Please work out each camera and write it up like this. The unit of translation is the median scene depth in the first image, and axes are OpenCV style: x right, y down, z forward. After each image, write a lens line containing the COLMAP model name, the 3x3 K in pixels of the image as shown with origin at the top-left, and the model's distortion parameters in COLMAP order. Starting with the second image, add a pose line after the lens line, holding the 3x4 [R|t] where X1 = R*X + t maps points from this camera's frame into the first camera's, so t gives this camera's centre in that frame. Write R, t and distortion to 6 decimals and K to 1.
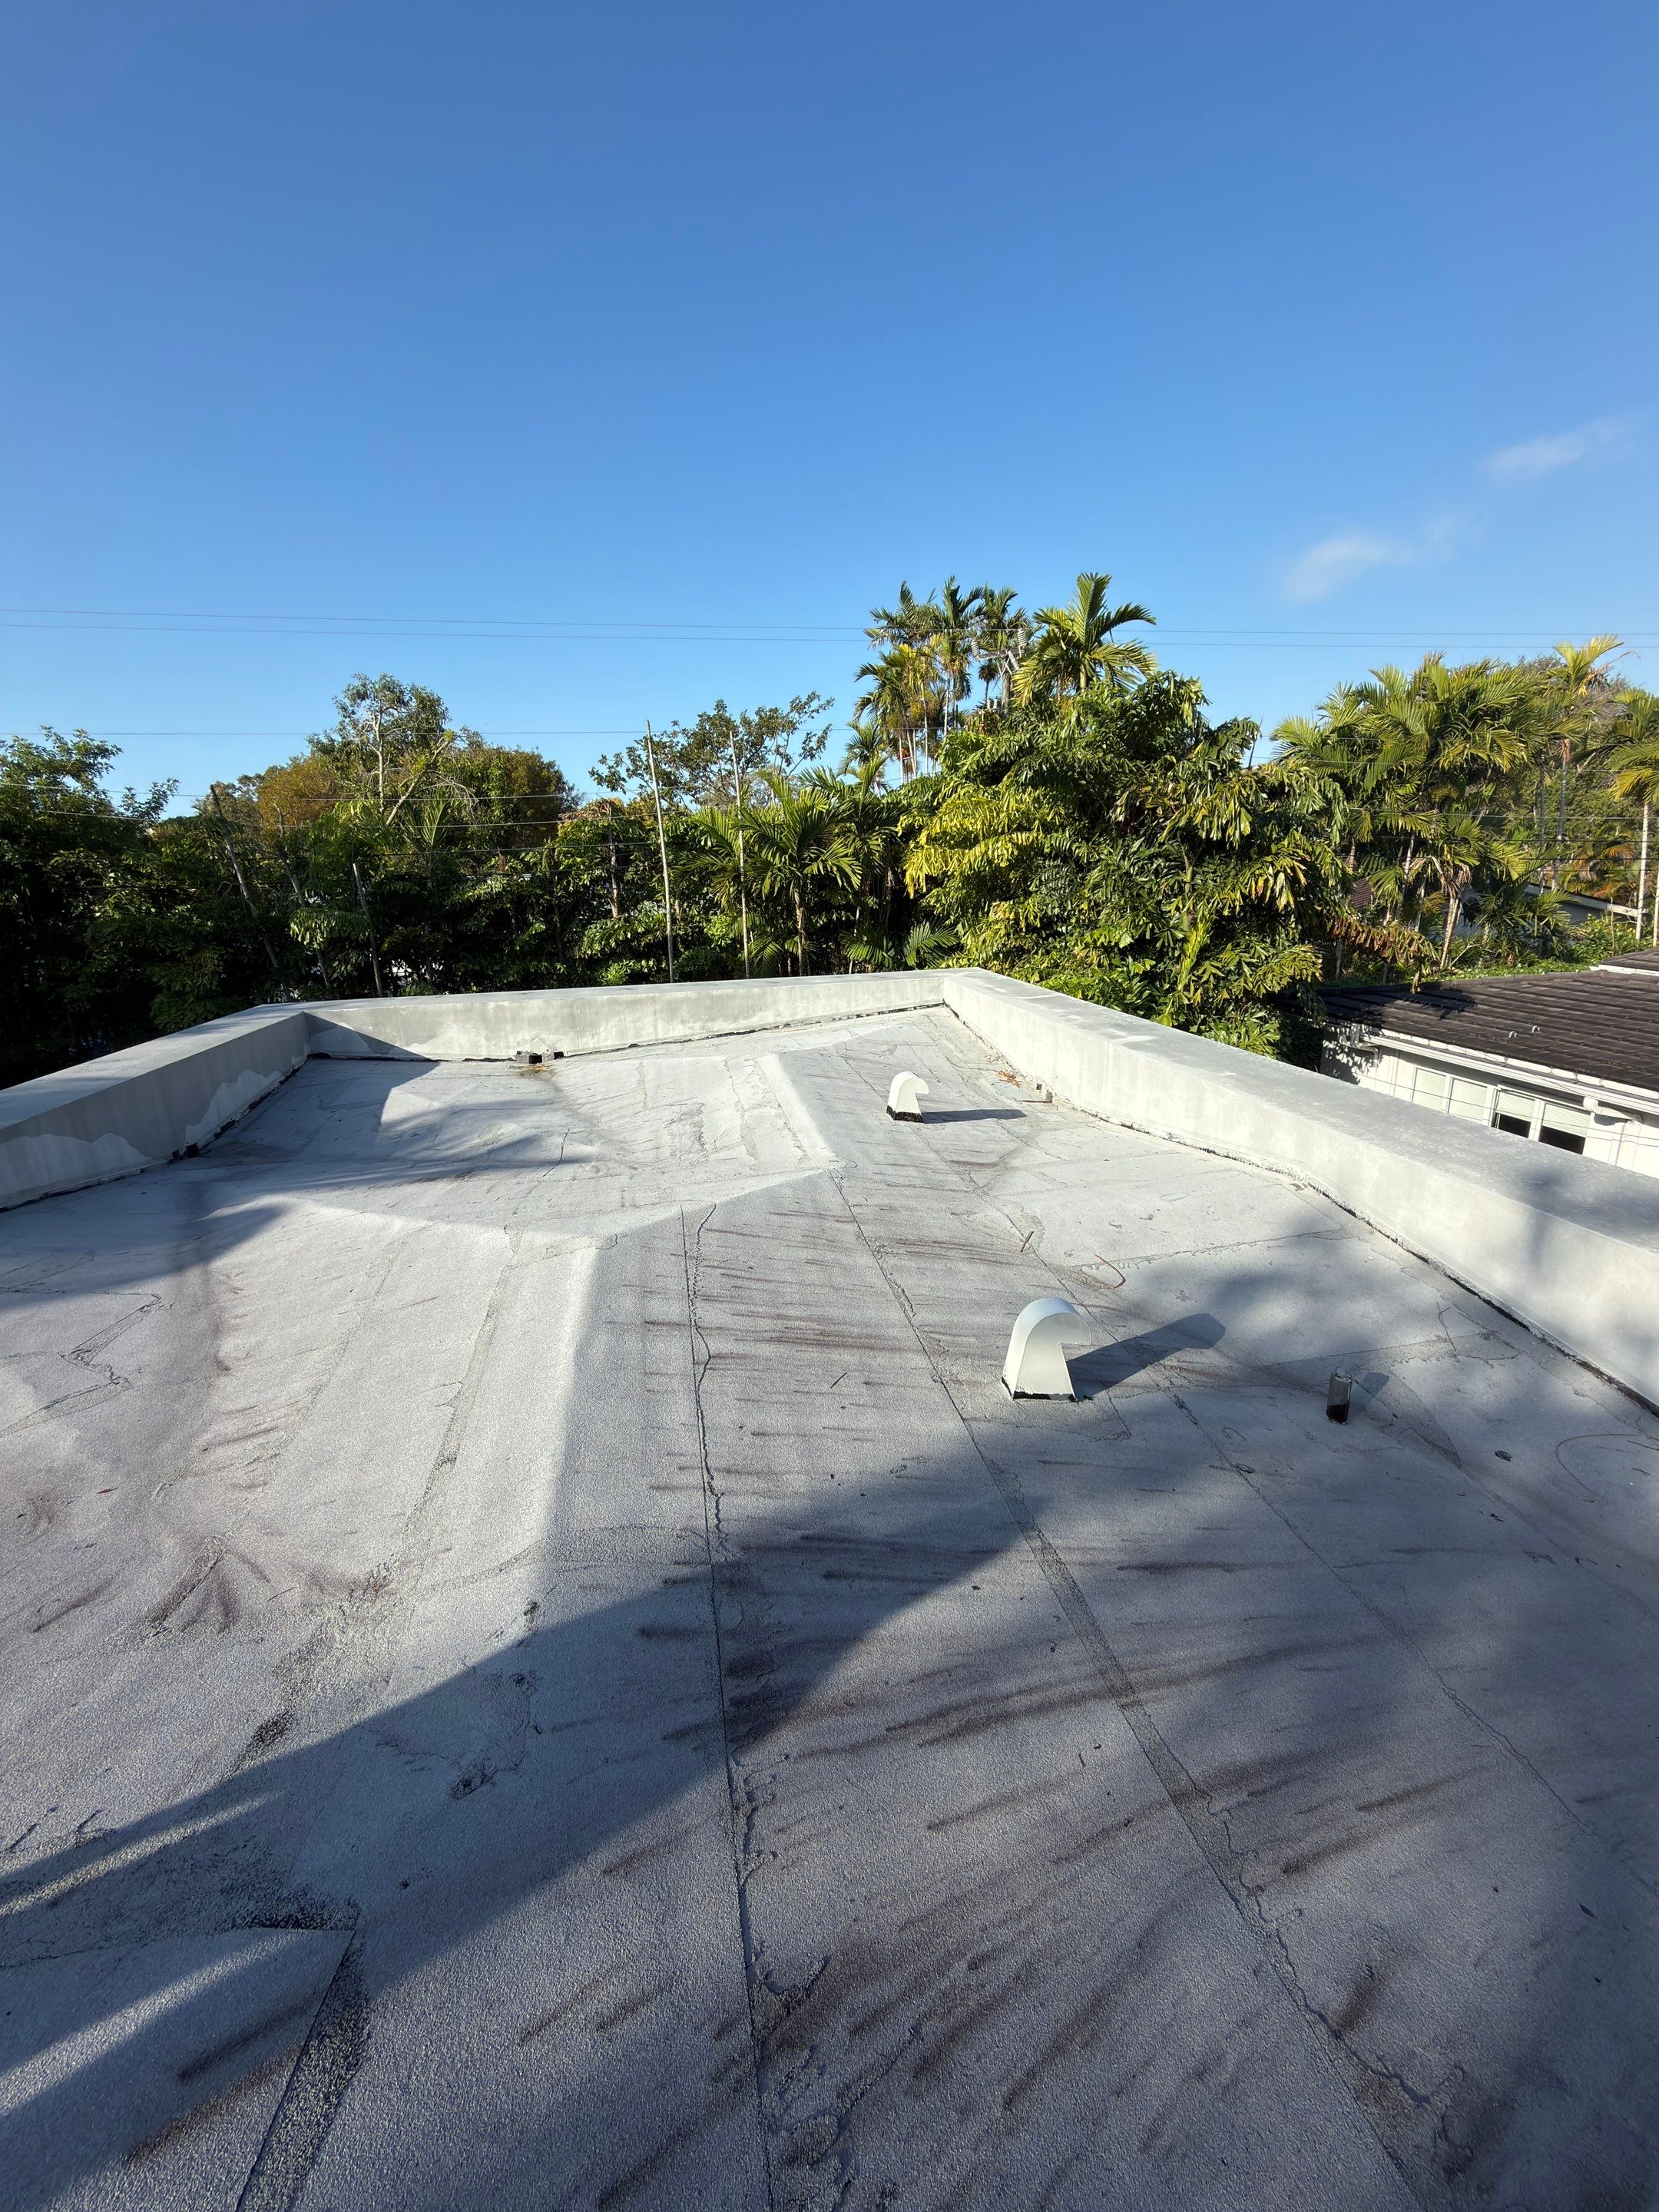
lens RADIAL K [[876.6, 0, 843.5], [0, 876.6, 1109.1], [0, 0, 1]] dist [0.007894, 0.000674]
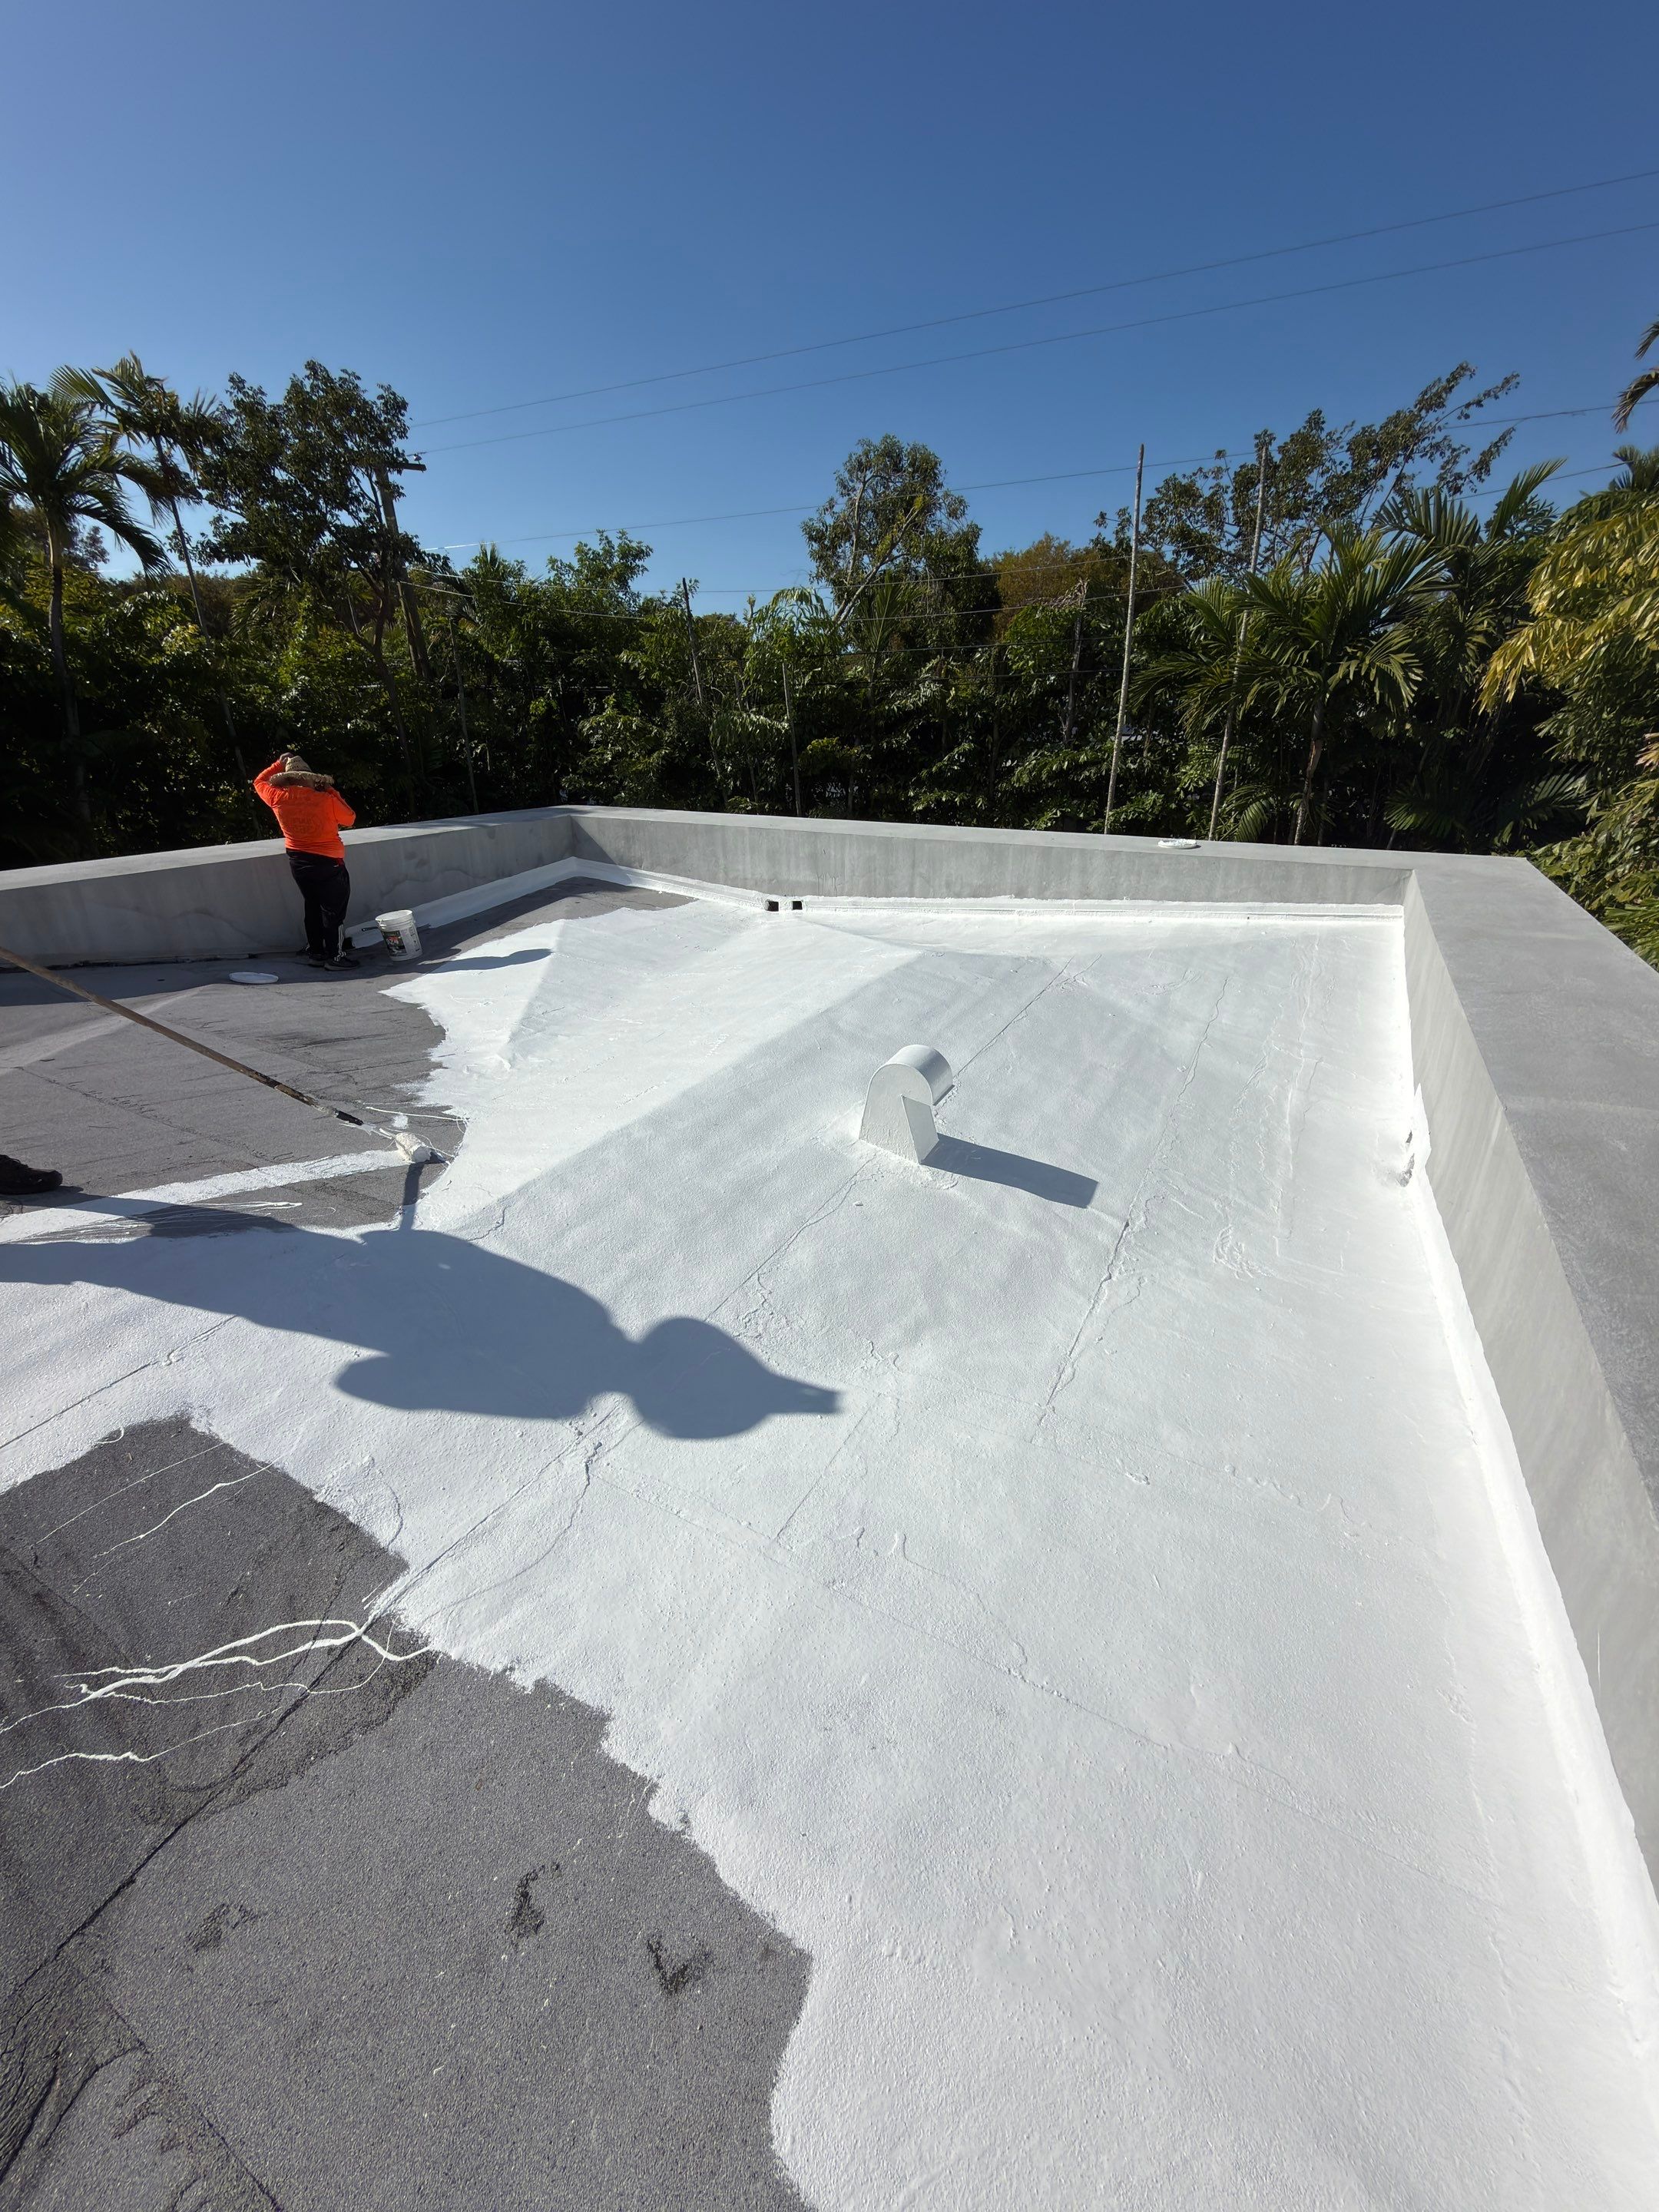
lens RADIAL K [[876.6, 0, 838.1], [0, 876.6, 1108.2], [0, 0, 1]] dist [0.007894, 0.000674]
pose [[0.773124, 0.286756, -0.565729, 0.147592], [-0.190096, 0.955718, 0.224647, -0.052511], [0.605097, -0.066137, 0.793400, 0.279016]]
